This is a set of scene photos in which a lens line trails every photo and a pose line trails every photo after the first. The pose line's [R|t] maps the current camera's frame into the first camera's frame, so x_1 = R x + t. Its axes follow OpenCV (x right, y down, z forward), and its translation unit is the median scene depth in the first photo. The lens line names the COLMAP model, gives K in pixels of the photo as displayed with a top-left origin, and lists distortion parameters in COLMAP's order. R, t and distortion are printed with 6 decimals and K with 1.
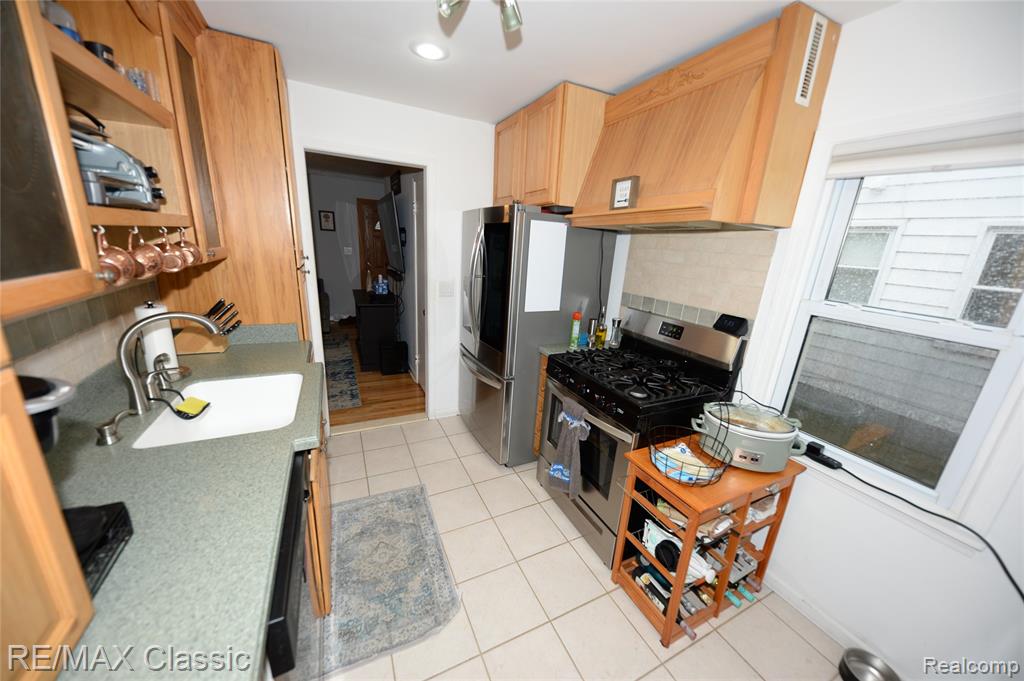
lens RADIAL K [[352.3, 0, 512.2], [0, 352.3, 341.6], [0, 0, 1]] dist [-0.000886, -0.000097]
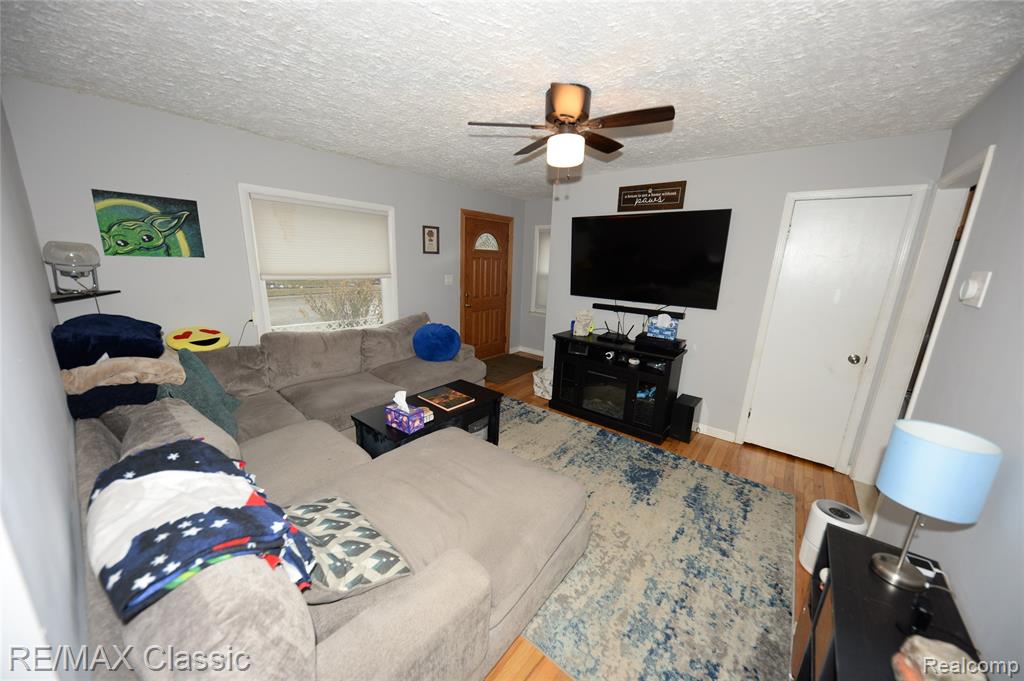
lens RADIAL K [[352.3, 0, 510.1], [0, 352.3, 338.8], [0, 0, 1]] dist [-0.000886, -0.000097]
pose [[0.911142, -0.124142, 0.392949, -0.979513], [0.133306, 0.991067, 0.004002, -0.182568], [-0.389936, 0.048736, 0.919551, 0.425566]]
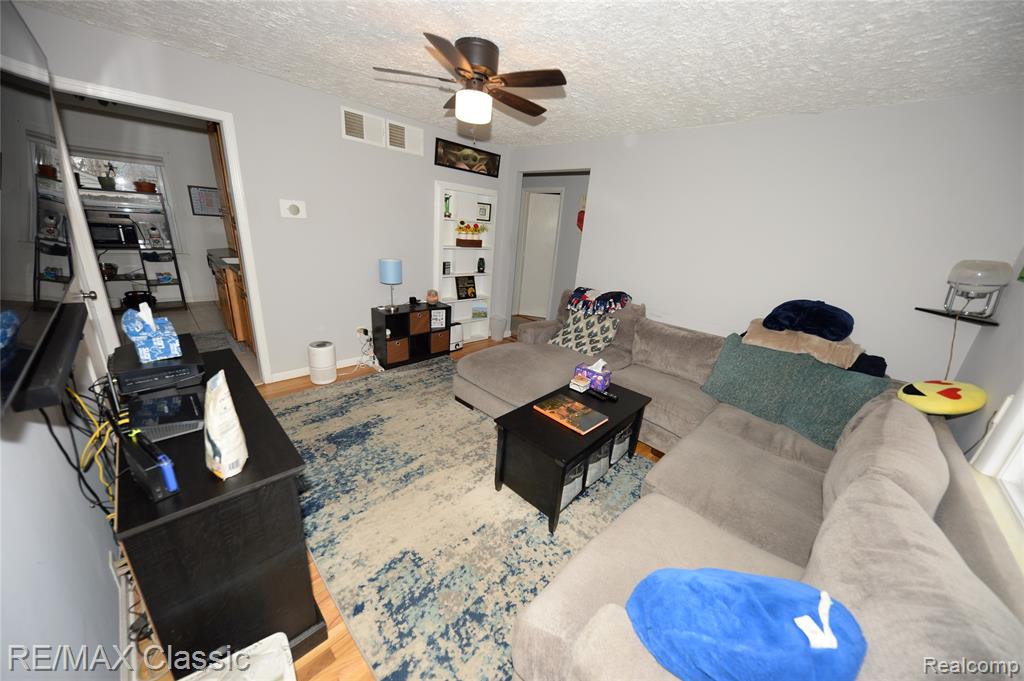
lens RADIAL K [[352.3, 0, 513.0], [0, 352.3, 341.2], [0, 0, 1]] dist [-0.000886, -0.000097]
pose [[-0.933185, -0.027390, -0.358351, -0.581649], [-0.225497, 0.821029, 0.524465, -0.422829], [0.279851, 0.570230, -0.772348, 1.389566]]
